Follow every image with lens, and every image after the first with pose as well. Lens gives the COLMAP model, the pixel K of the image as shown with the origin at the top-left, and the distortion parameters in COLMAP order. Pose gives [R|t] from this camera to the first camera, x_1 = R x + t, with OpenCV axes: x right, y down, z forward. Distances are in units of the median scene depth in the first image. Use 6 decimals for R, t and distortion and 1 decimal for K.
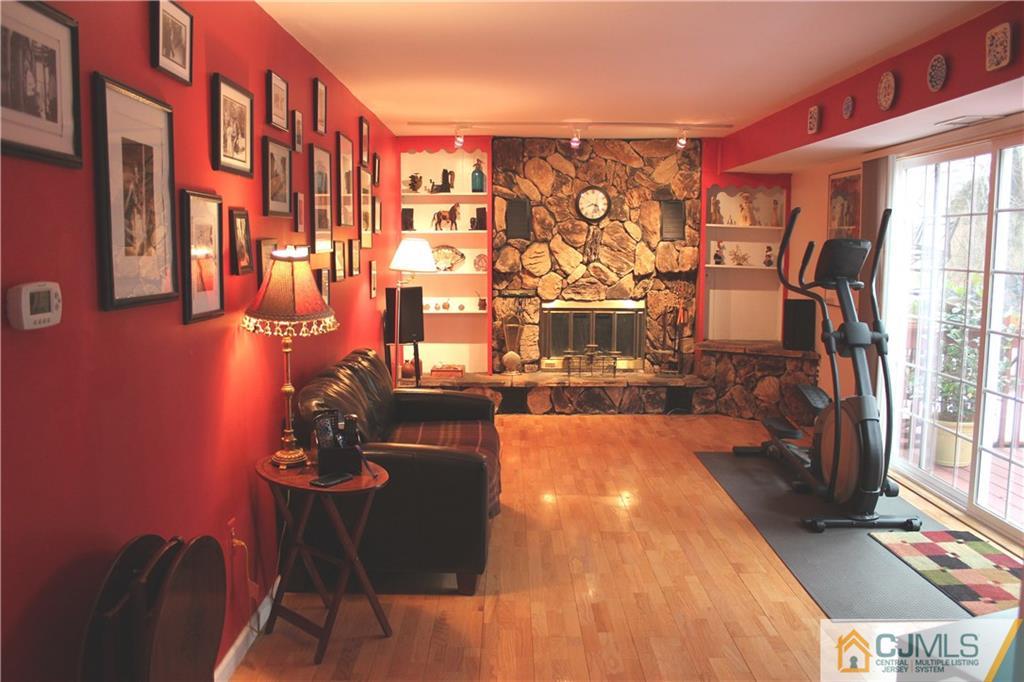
lens RADIAL K [[852.2, 0, 512.4], [0, 852.2, 355.5], [0, 0, 1]] dist [-0.166783, 0.147974]
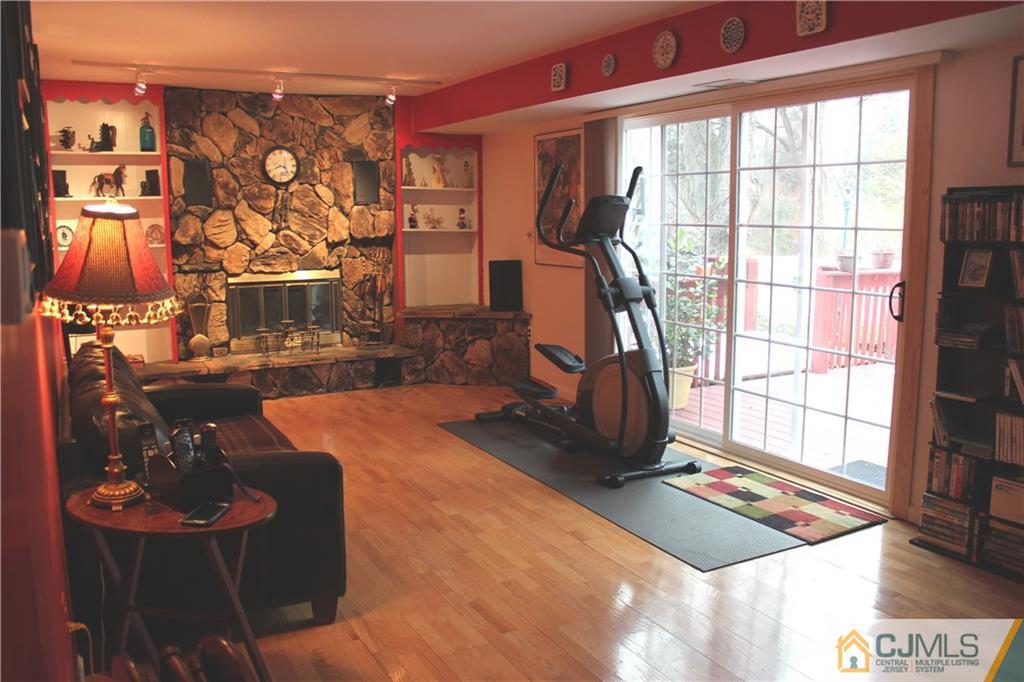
lens RADIAL K [[852.2, 0, 519.7], [0, 852.2, 348.9], [0, 0, 1]] dist [-0.166783, 0.147974]
pose [[0.879067, -0.080881, 0.469787, -0.119290], [0.068836, 0.996710, 0.042792, -0.003832], [-0.471703, -0.005279, 0.881742, 0.089079]]
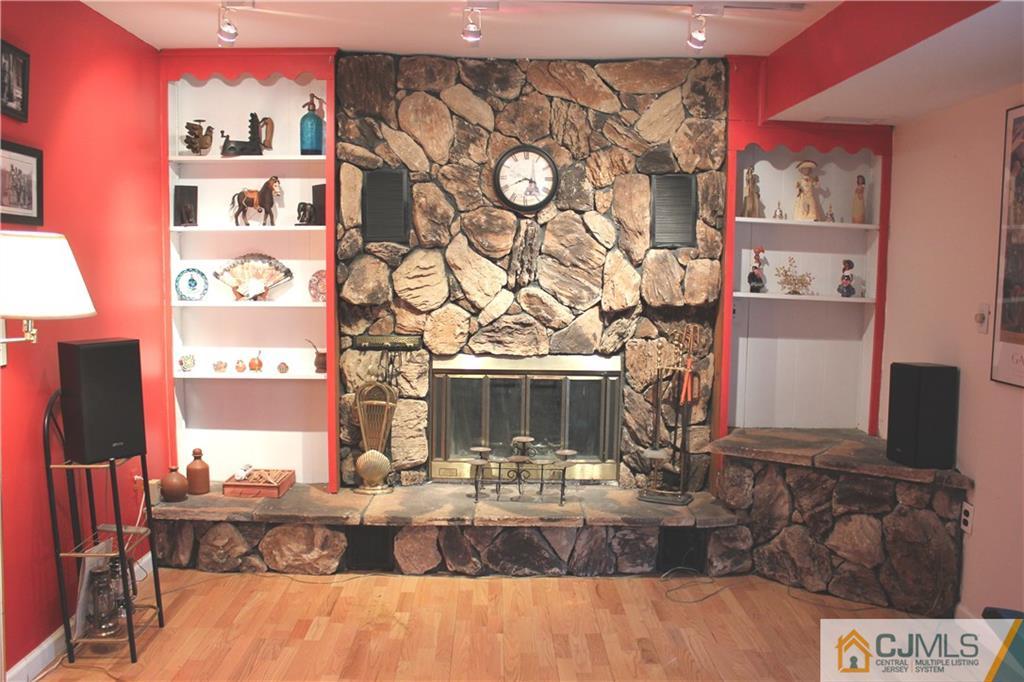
lens RADIAL K [[852.2, 0, 512.9], [0, 852.2, 344.0], [0, 0, 1]] dist [-0.166783, 0.147974]
pose [[0.999851, 0.010040, 0.014051, 0.082089], [-0.009643, 0.999559, -0.028074, -0.059751], [-0.014327, 0.027934, 0.999507, 0.473878]]
